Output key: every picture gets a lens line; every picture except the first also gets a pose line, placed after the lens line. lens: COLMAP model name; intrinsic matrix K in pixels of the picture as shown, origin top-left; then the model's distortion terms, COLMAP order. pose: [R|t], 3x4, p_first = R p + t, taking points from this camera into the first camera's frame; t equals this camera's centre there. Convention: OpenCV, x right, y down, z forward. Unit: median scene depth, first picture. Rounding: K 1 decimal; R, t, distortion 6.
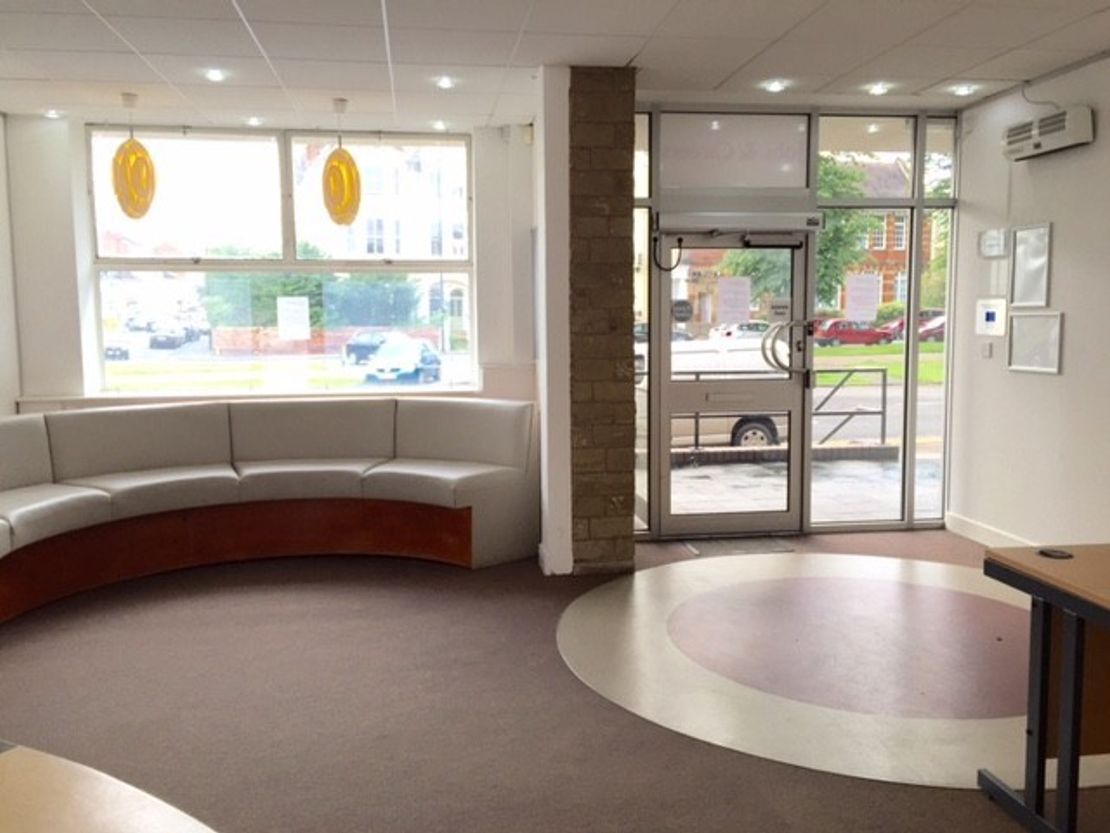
lens RADIAL K [[955.2, 0, 550.8], [0, 955.2, 411.9], [0, 0, 1]] dist [0.034306, -0.002034]
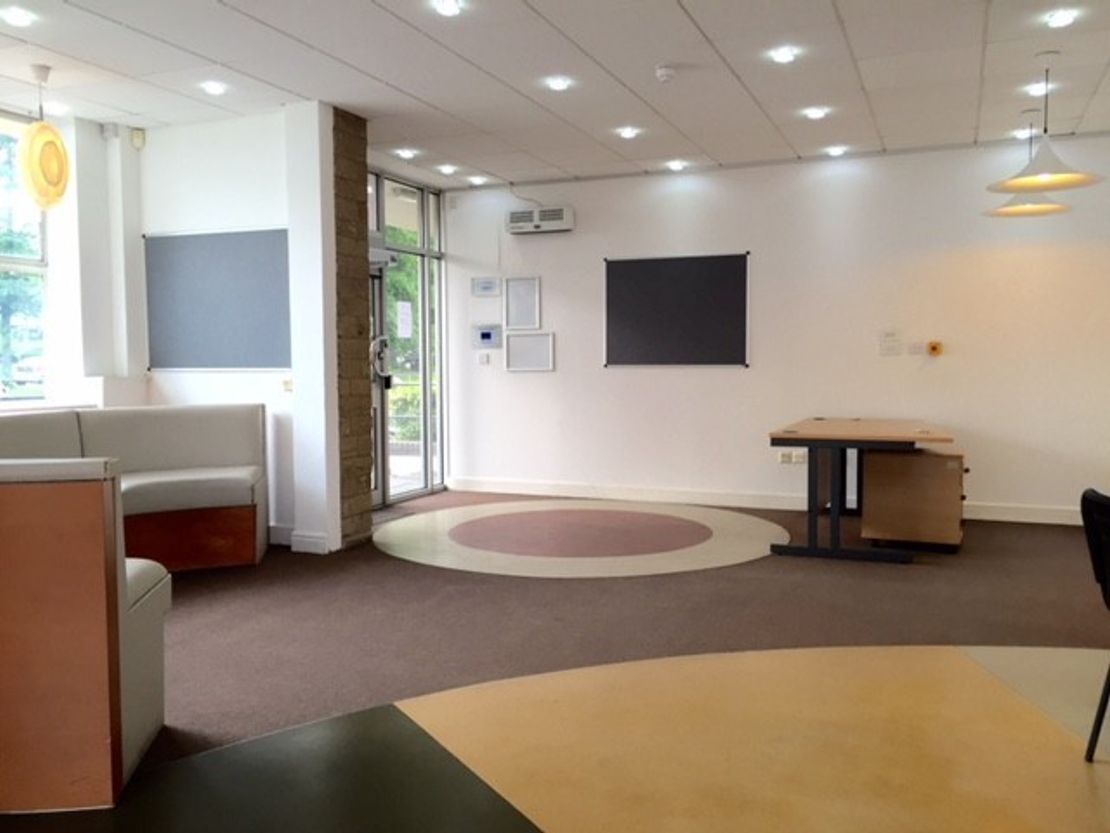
lens RADIAL K [[955.2, 0, 557.6], [0, 955.2, 419.0], [0, 0, 1]] dist [0.034306, -0.002034]
pose [[0.501866, -0.048819, 0.863567, -0.827068], [0.089448, 0.995982, 0.004322, 0.034292], [-0.860308, 0.075075, 0.504216, 0.197299]]
